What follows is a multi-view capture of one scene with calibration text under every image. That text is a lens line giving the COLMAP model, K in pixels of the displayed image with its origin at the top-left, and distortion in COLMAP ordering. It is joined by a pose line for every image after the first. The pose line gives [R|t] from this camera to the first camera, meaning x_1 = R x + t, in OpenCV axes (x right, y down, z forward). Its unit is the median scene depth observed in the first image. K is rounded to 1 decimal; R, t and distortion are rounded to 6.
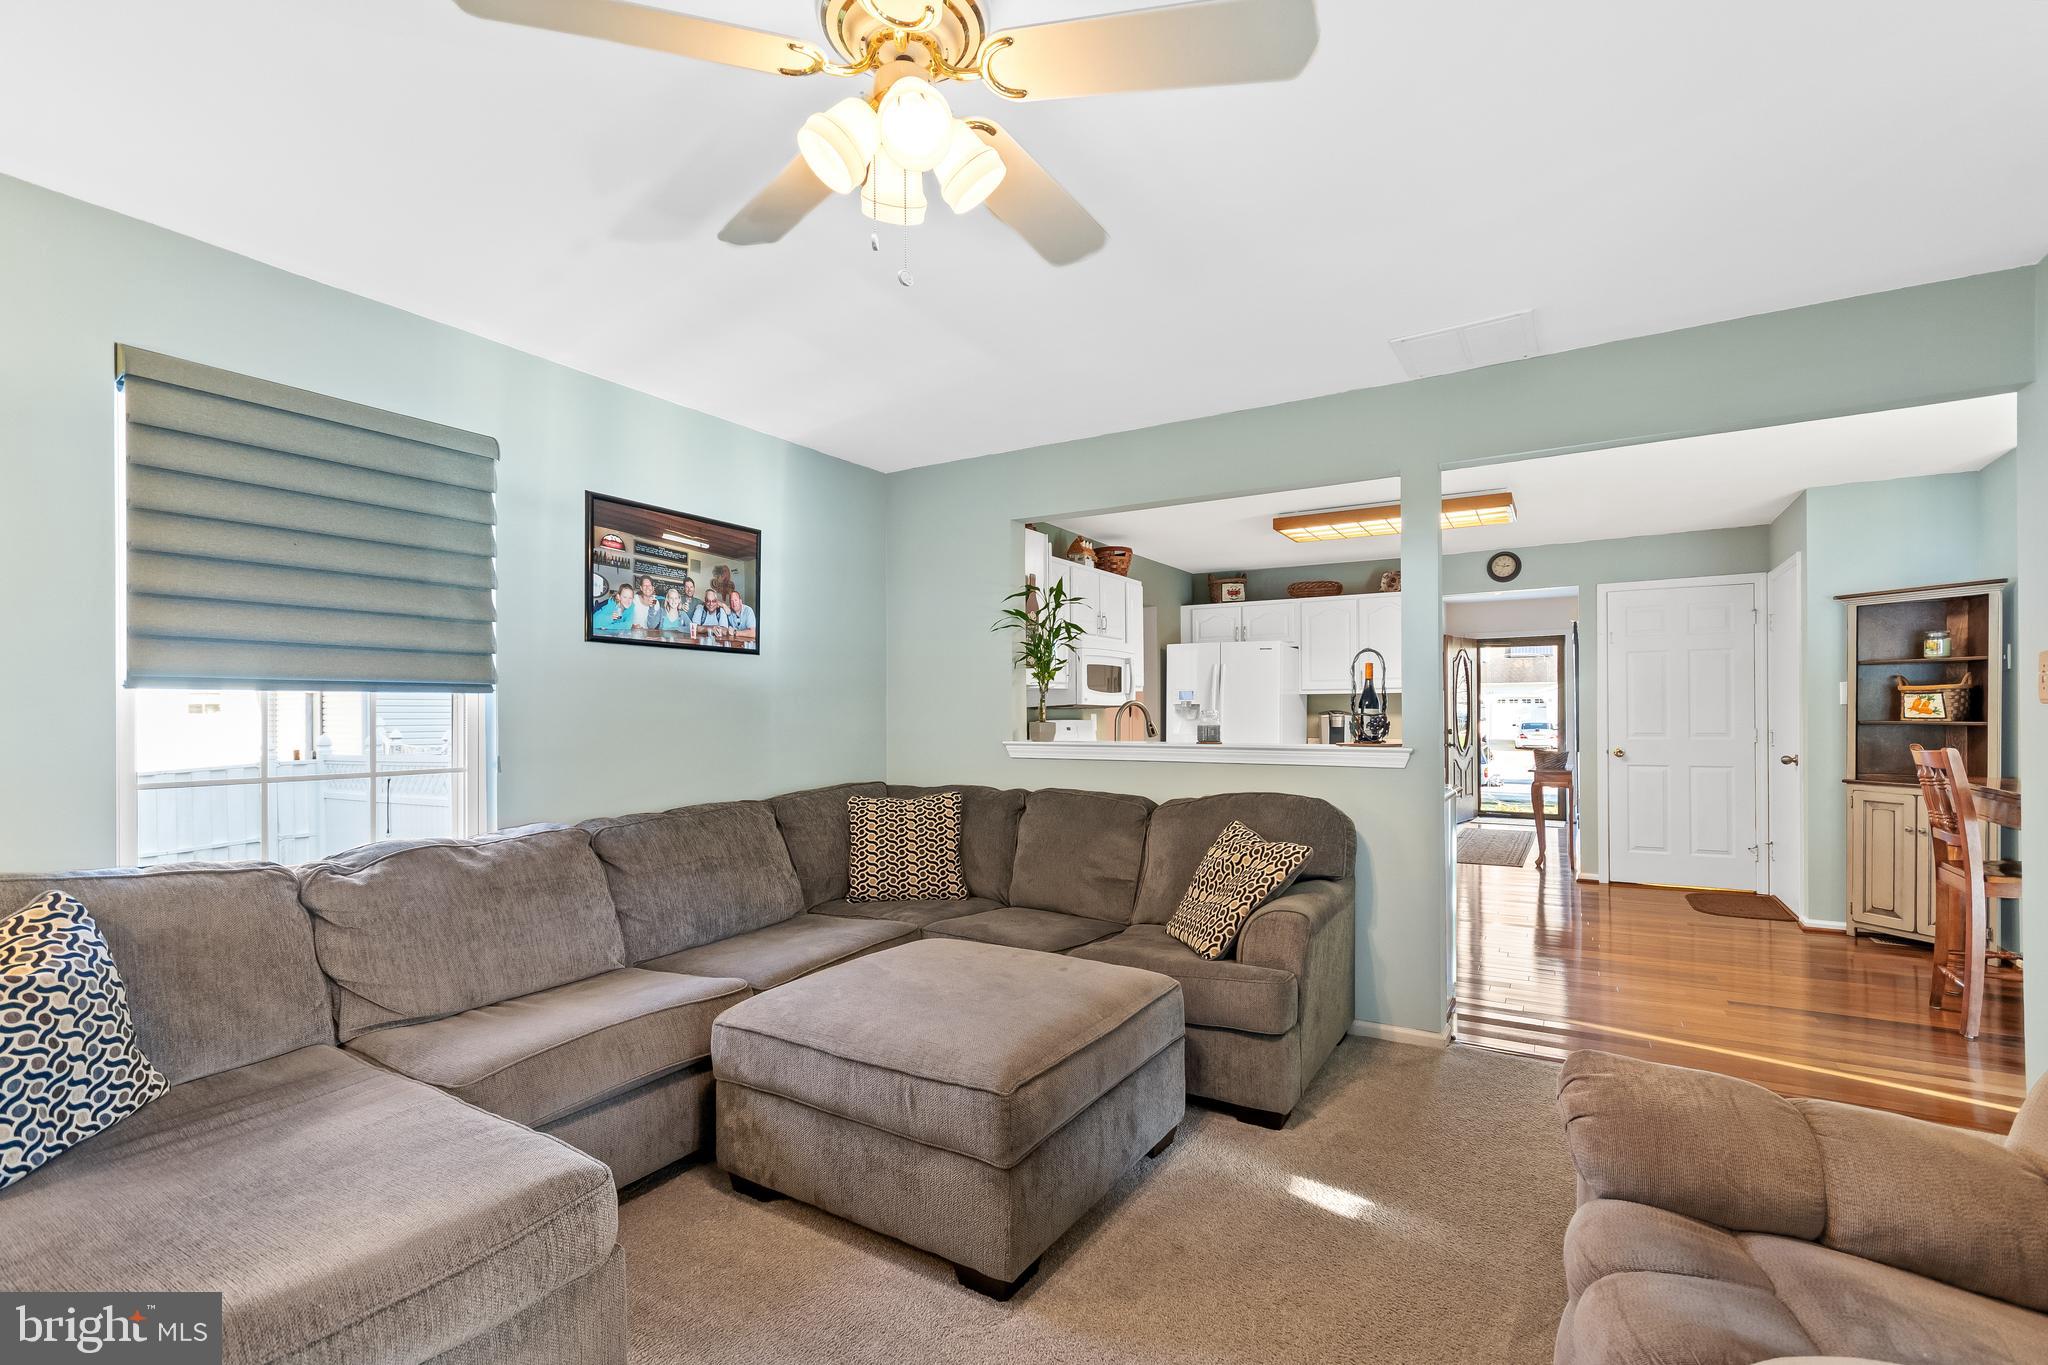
lens RADIAL K [[907.9, 0, 1035.7], [0, 907.9, 712.1], [0, 0, 1]] dist [0.005444, 0.000268]
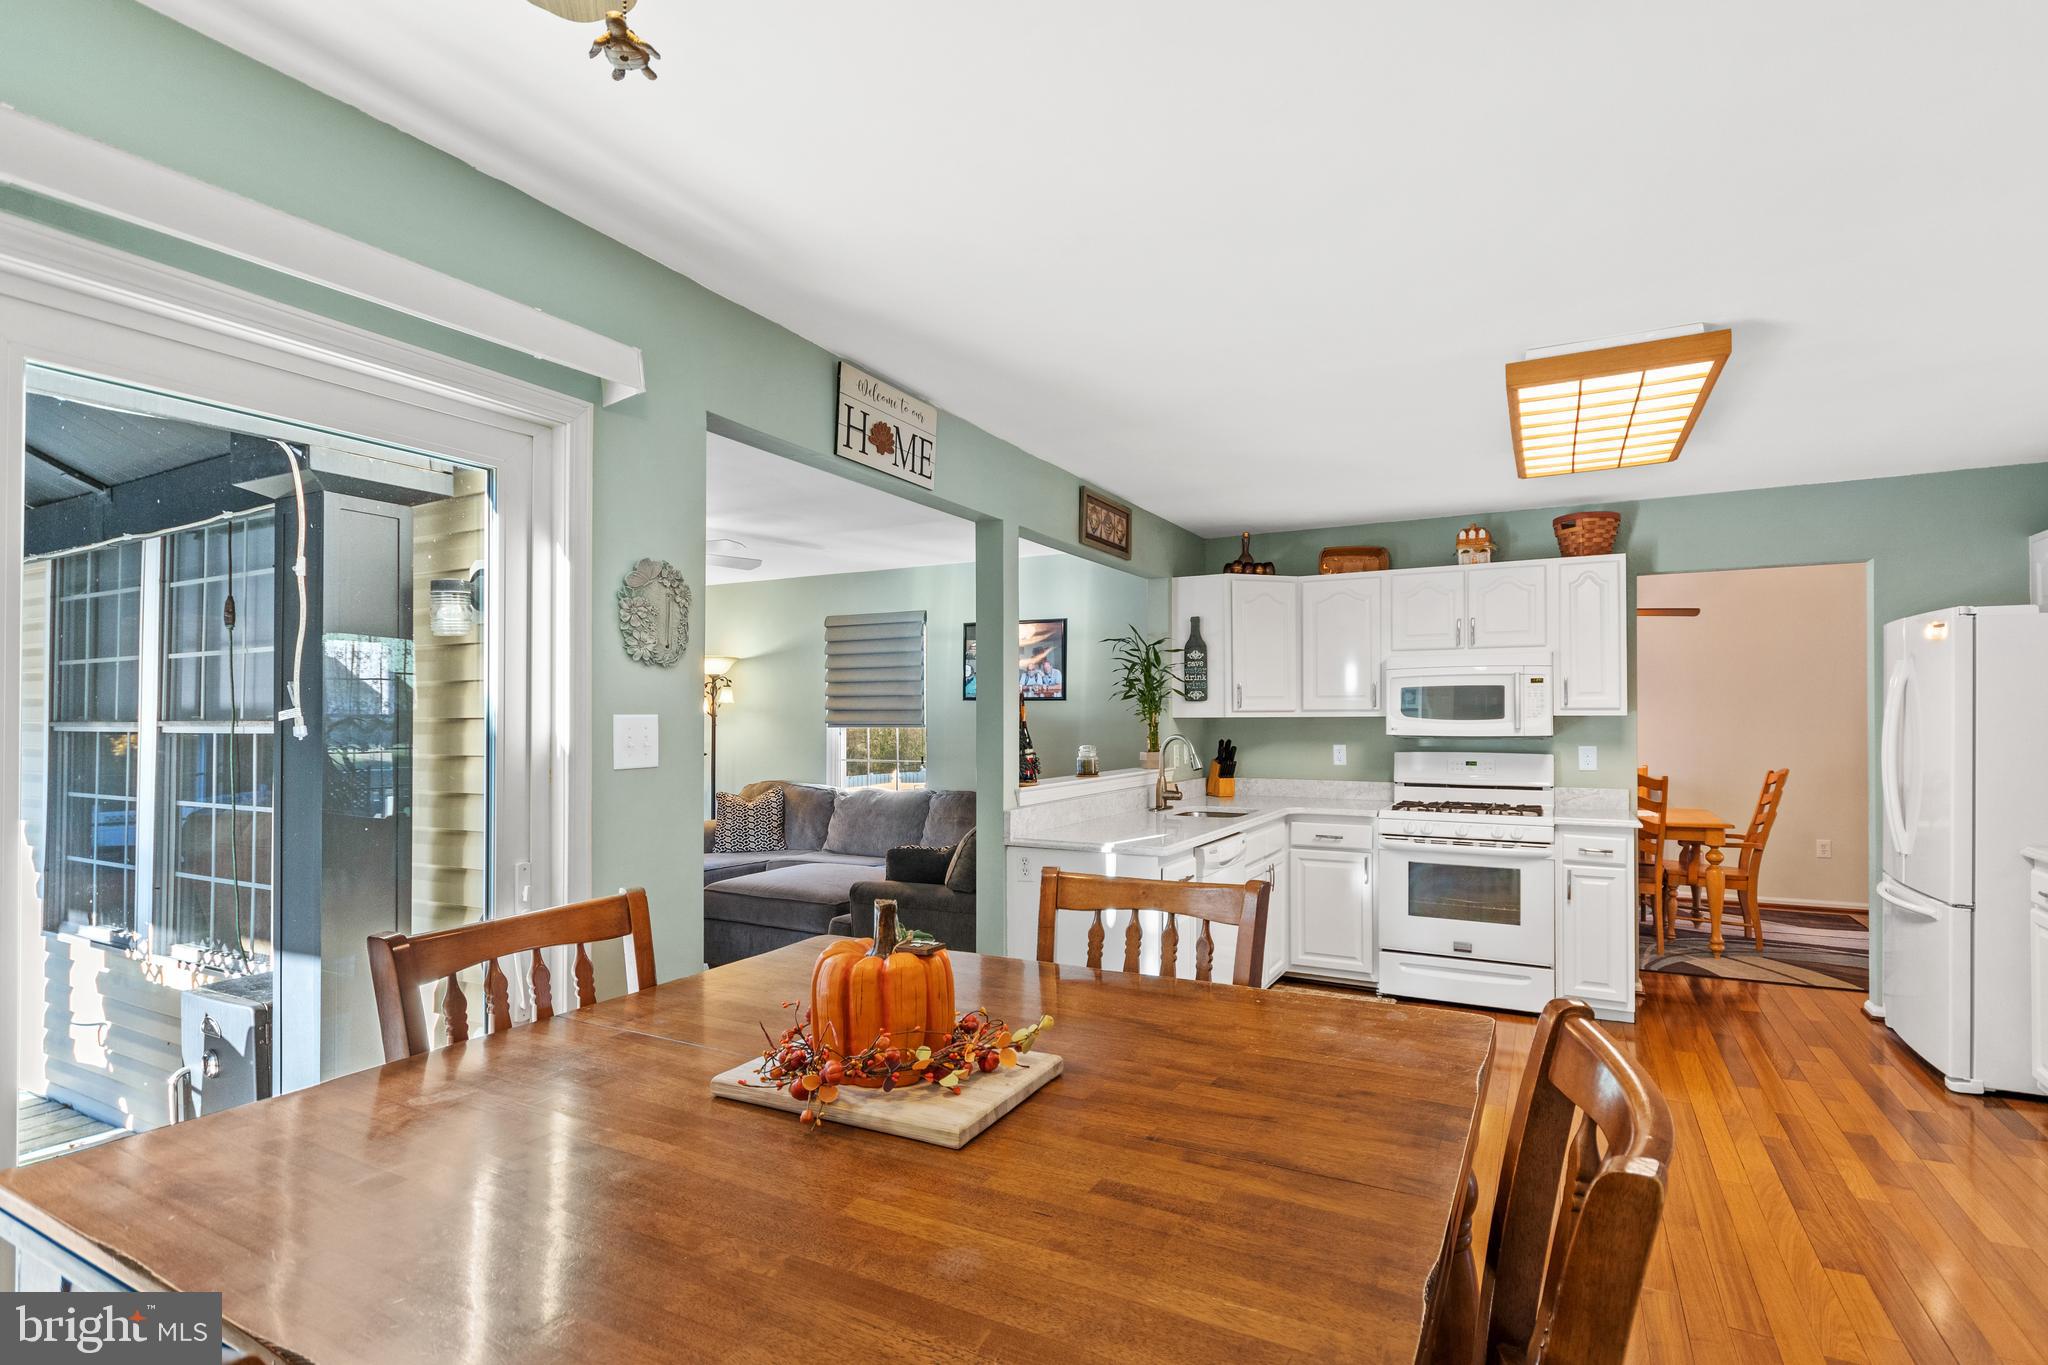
lens RADIAL K [[984.7, 0, 1029.6], [0, 984.7, 711.1], [0, 0, 1]] dist [-0.000754, -0.000143]
pose [[0.044407, -0.007434, -0.998986, 1.478608], [-0.000793, 0.999972, -0.007476, -0.036312], [0.999013, 0.001125, 0.044399, 0.960408]]
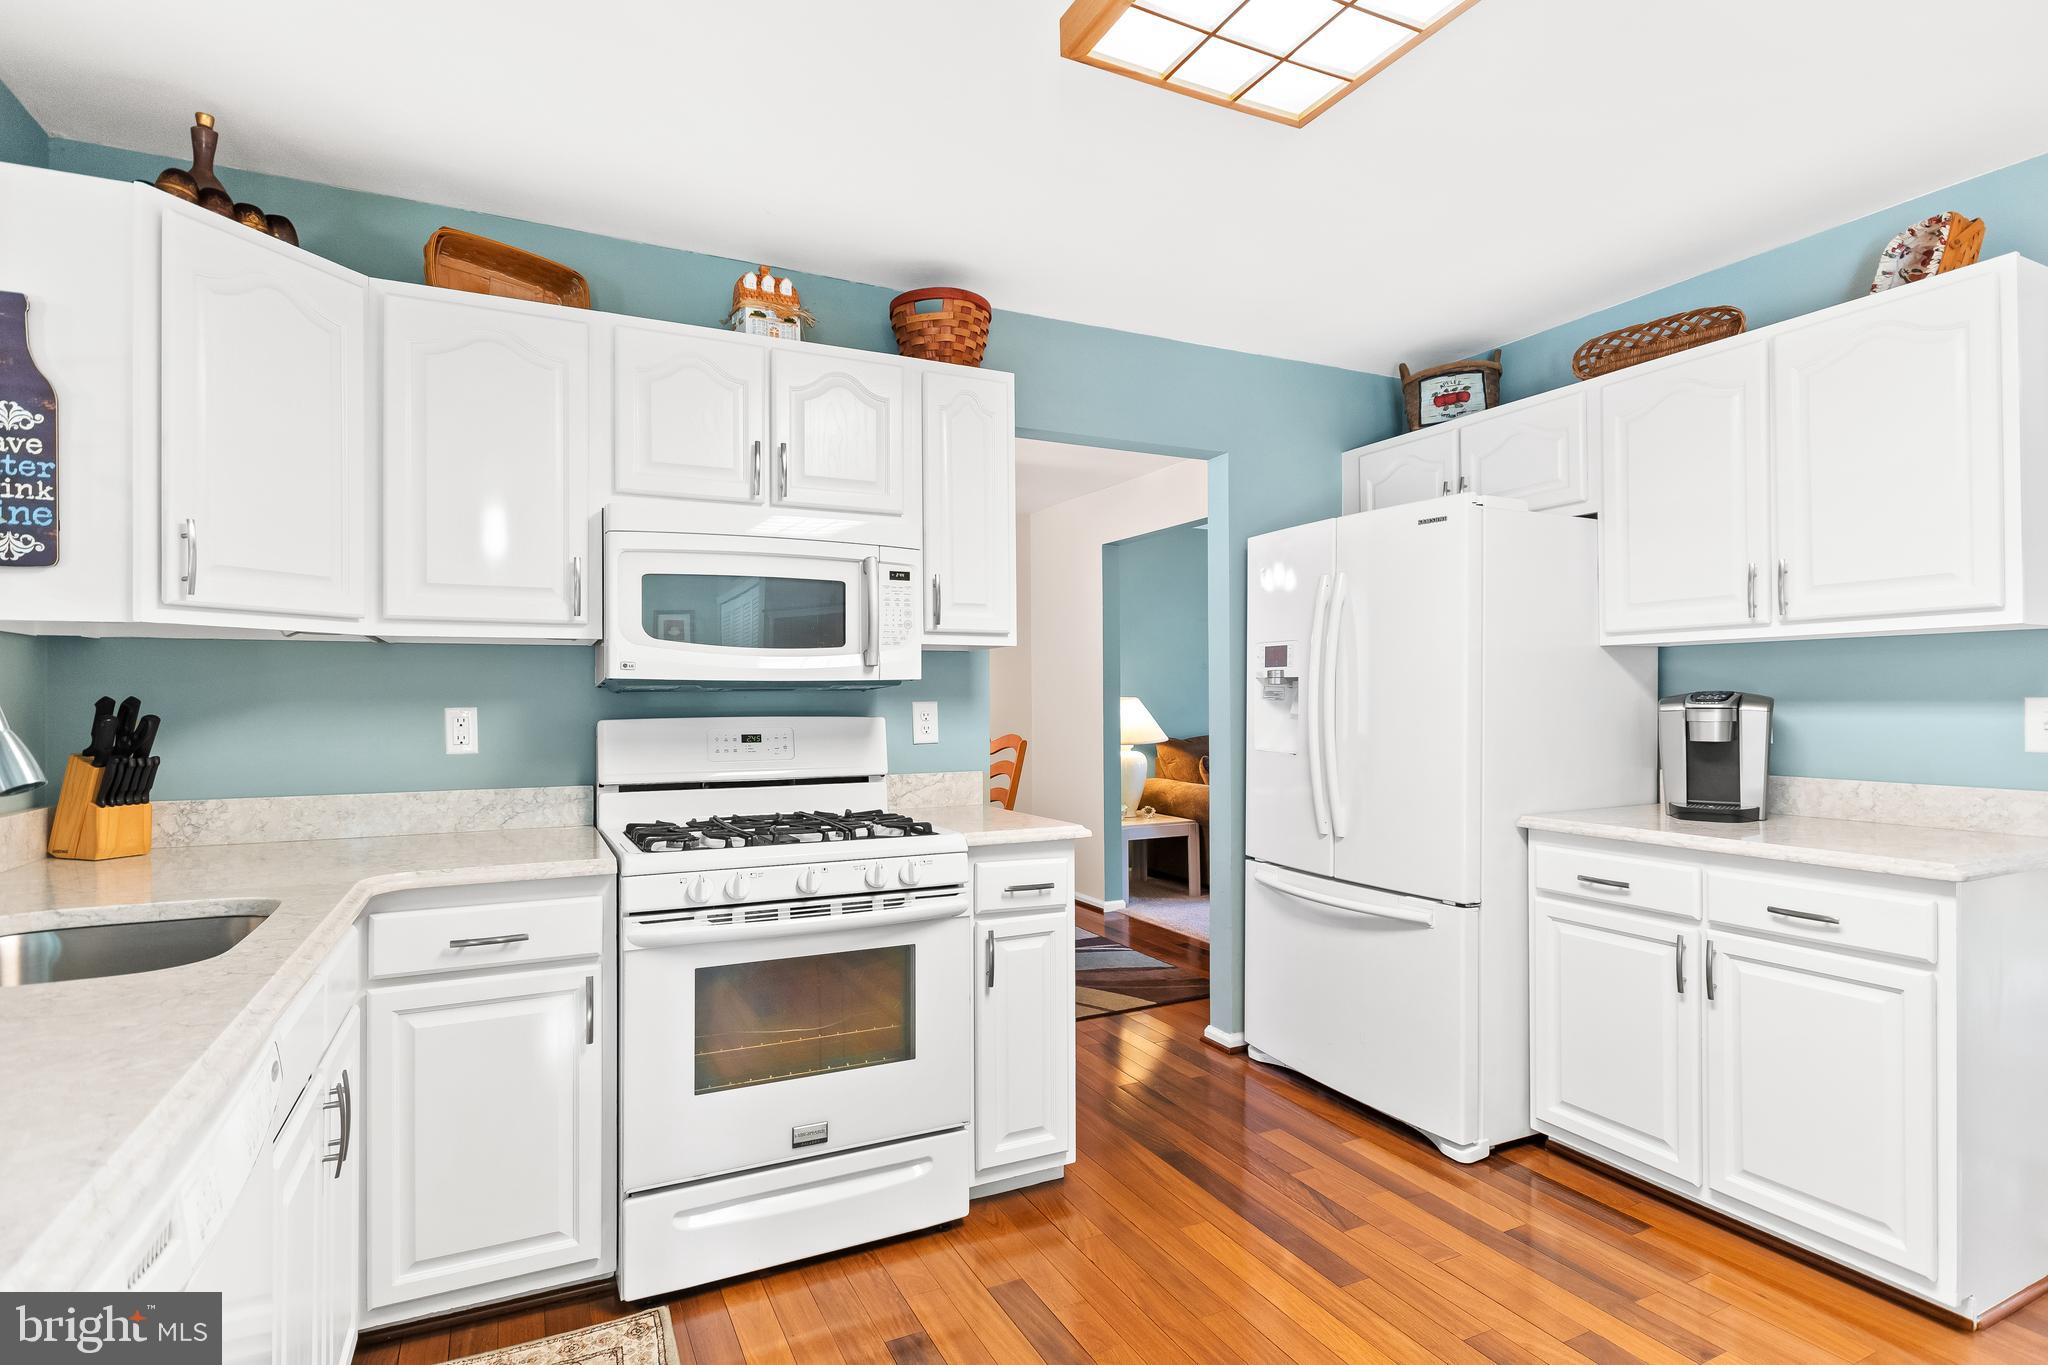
lens RADIAL K [[1028.6, 0, 1024.7], [0, 1028.6, 693.7], [0, 0, 1]] dist [-0.001450, -0.000309]
pose [[0.839757, -0.004995, -0.542939, 0.654427], [0.002934, 0.999985, -0.004662, -0.000045], [0.542954, 0.002322, 0.839759, 1.134368]]
